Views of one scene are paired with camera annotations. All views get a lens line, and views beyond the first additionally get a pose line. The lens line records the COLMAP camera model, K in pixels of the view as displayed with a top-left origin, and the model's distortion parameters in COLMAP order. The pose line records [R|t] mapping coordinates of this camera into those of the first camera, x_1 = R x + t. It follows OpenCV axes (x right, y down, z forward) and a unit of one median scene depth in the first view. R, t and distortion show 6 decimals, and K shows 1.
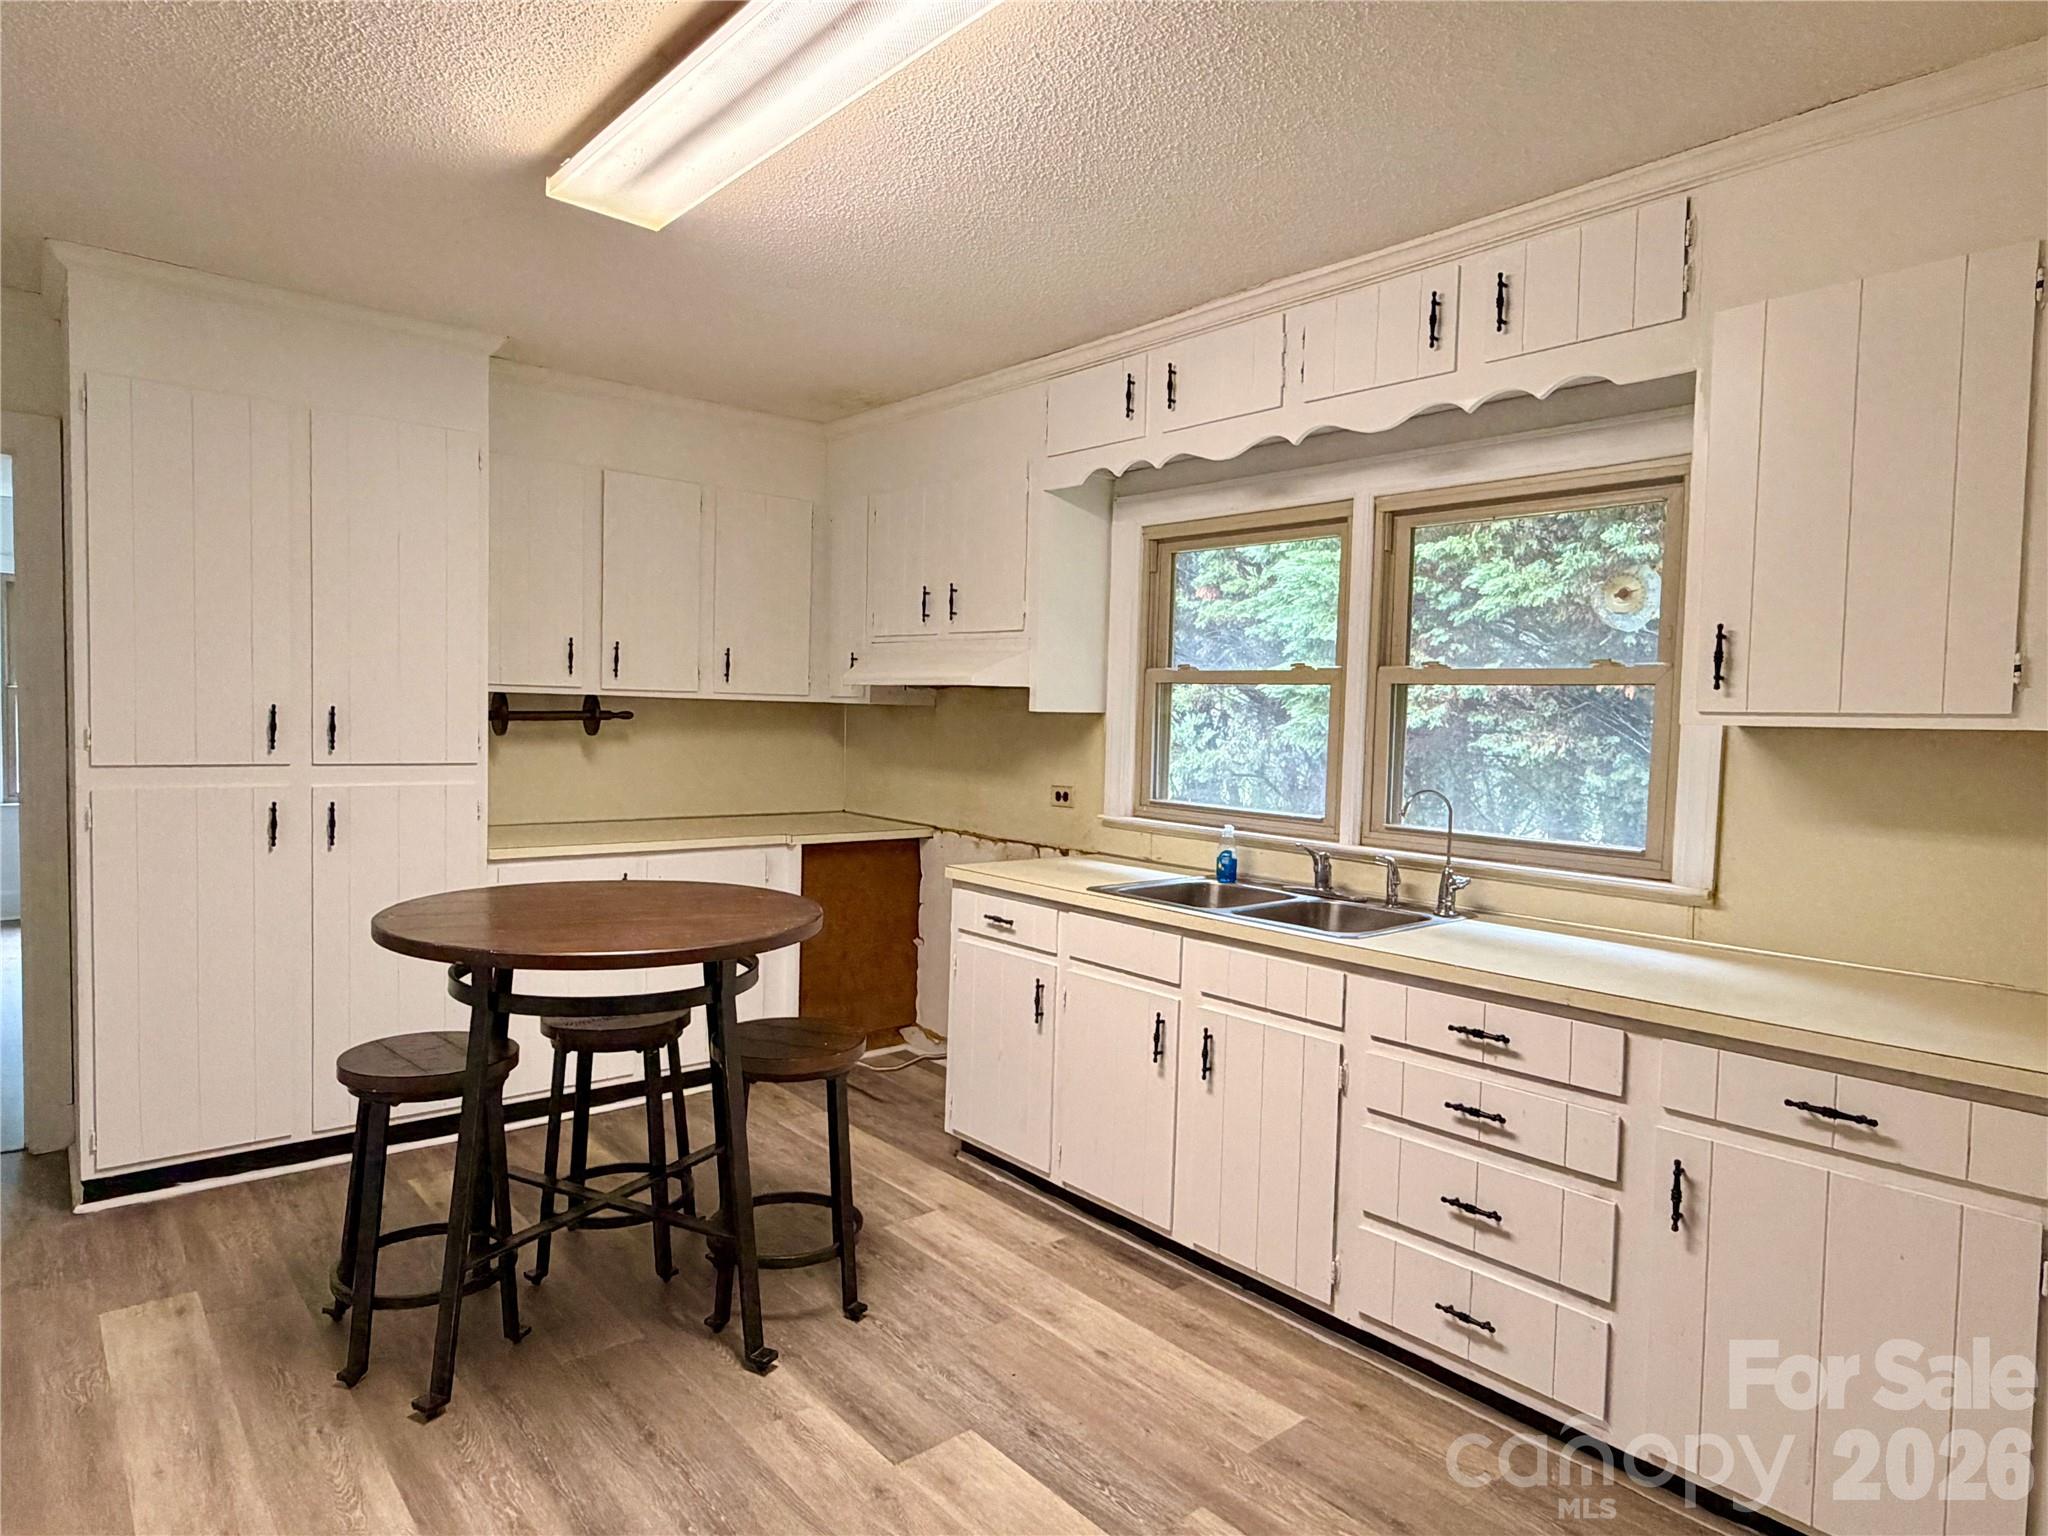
lens RADIAL K [[1201.0, 0, 1014.5], [0, 1201.0, 759.2], [0, 0, 1]] dist [0.004843, -0.000122]
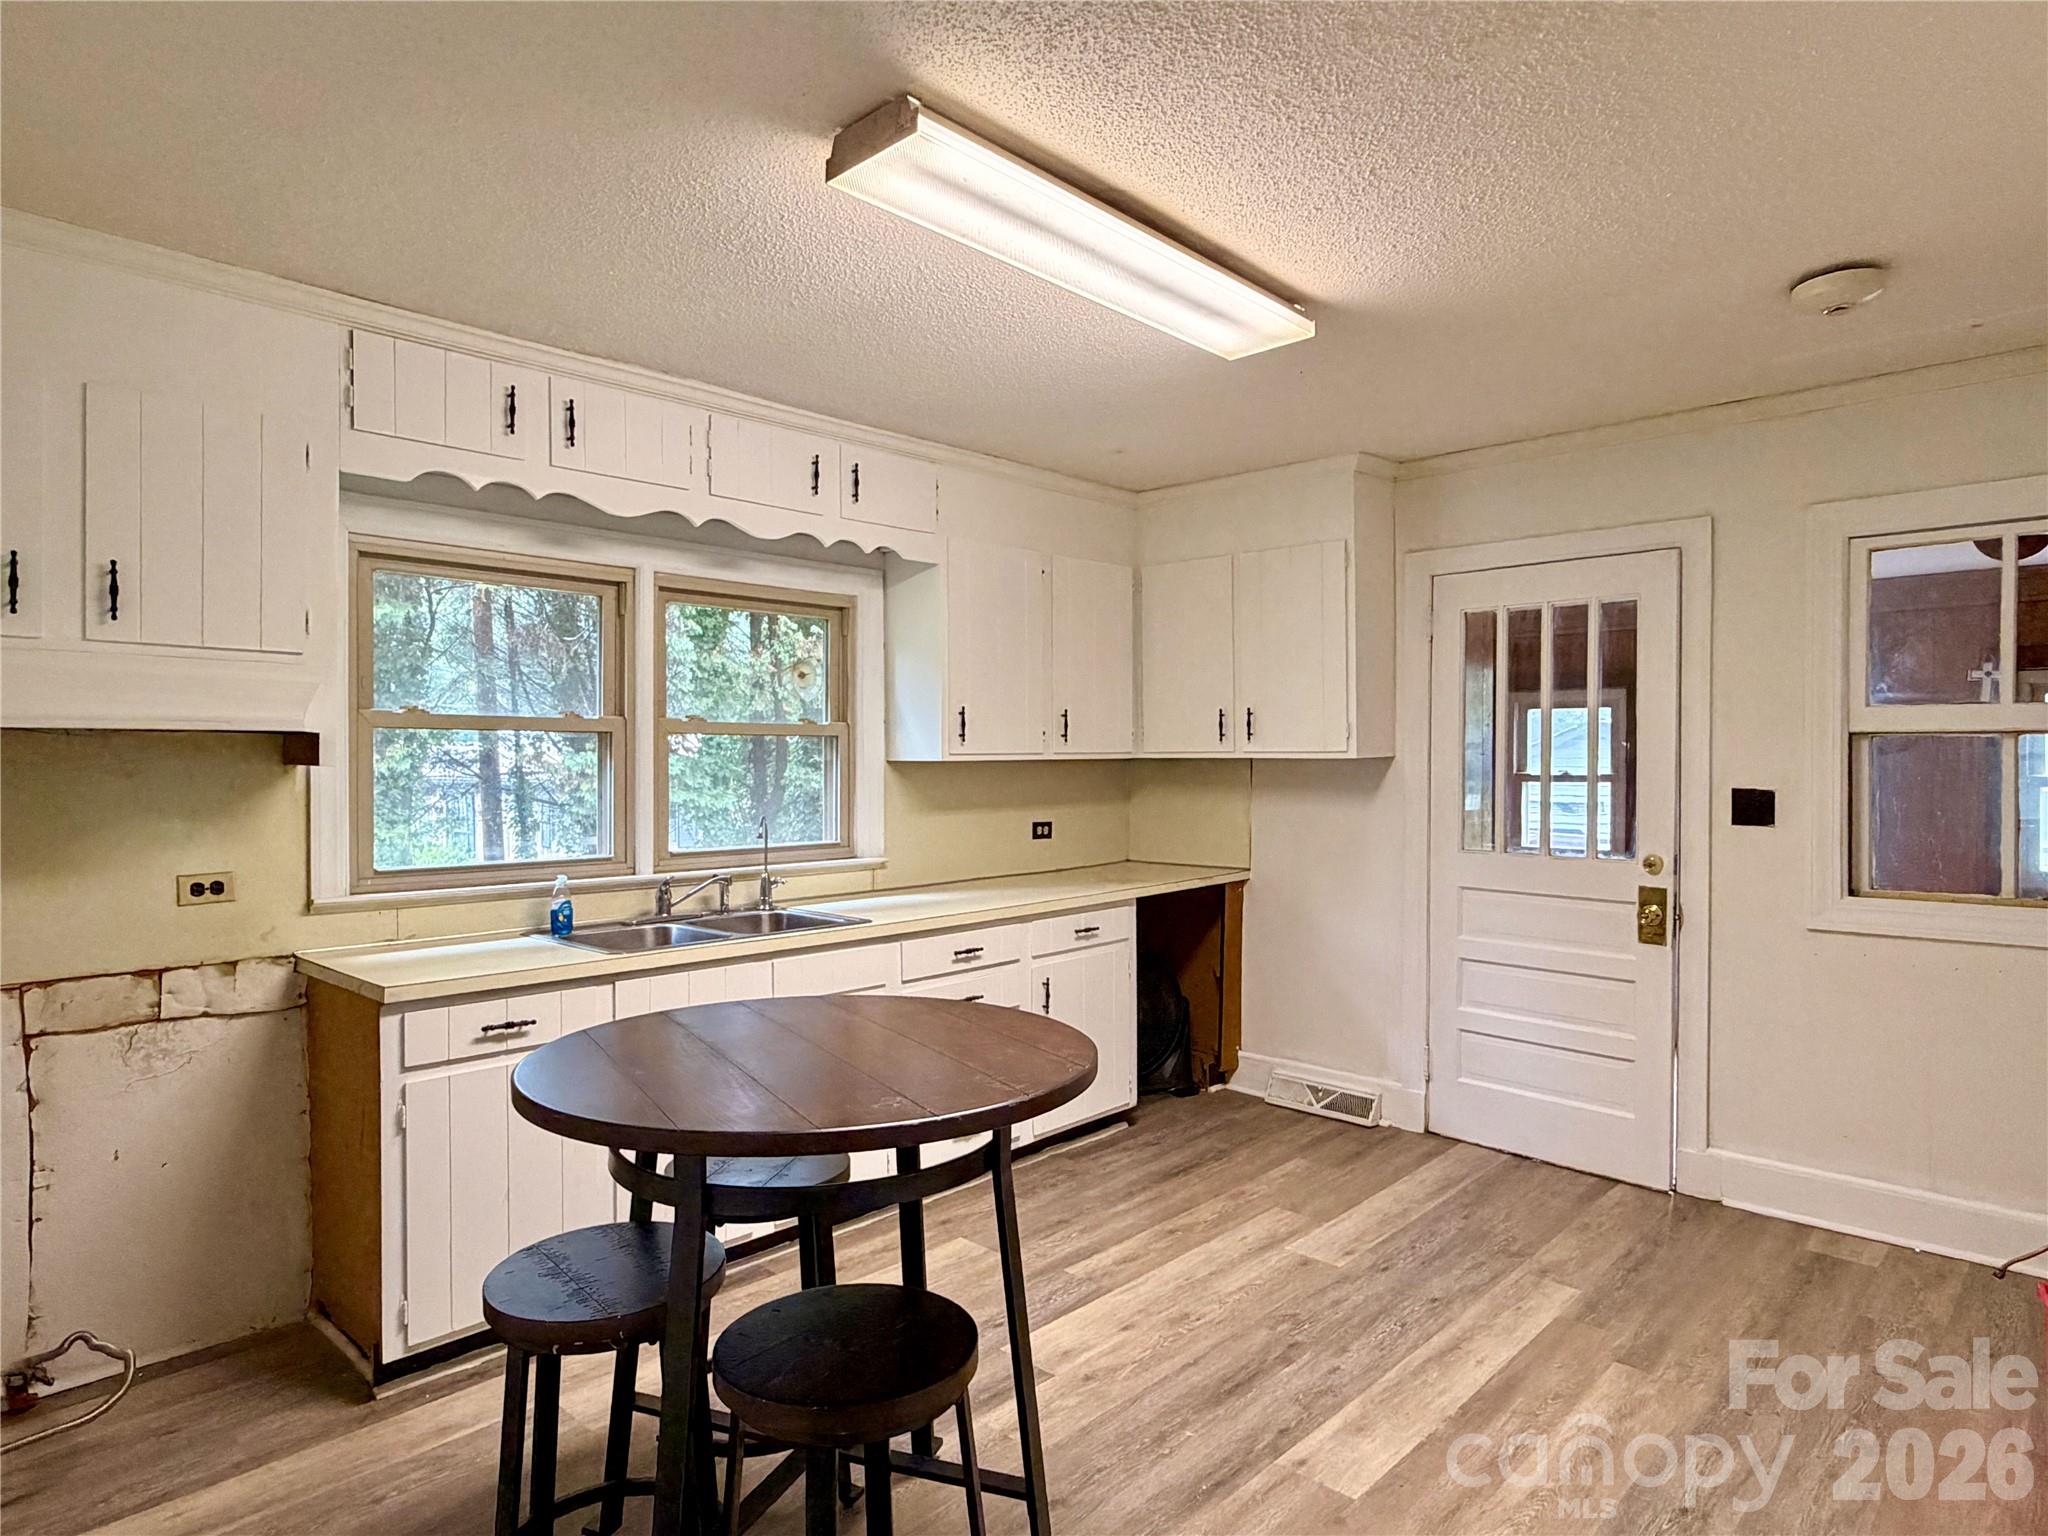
lens RADIAL K [[1201.0, 0, 1010.7], [0, 1201.0, 773.7], [0, 0, 1]] dist [0.004843, -0.000122]
pose [[-0.092388, -0.036029, 0.995071, -0.974724], [0.043021, 0.998268, 0.040139, -0.061106], [-0.994793, 0.046518, -0.090678, 0.844494]]
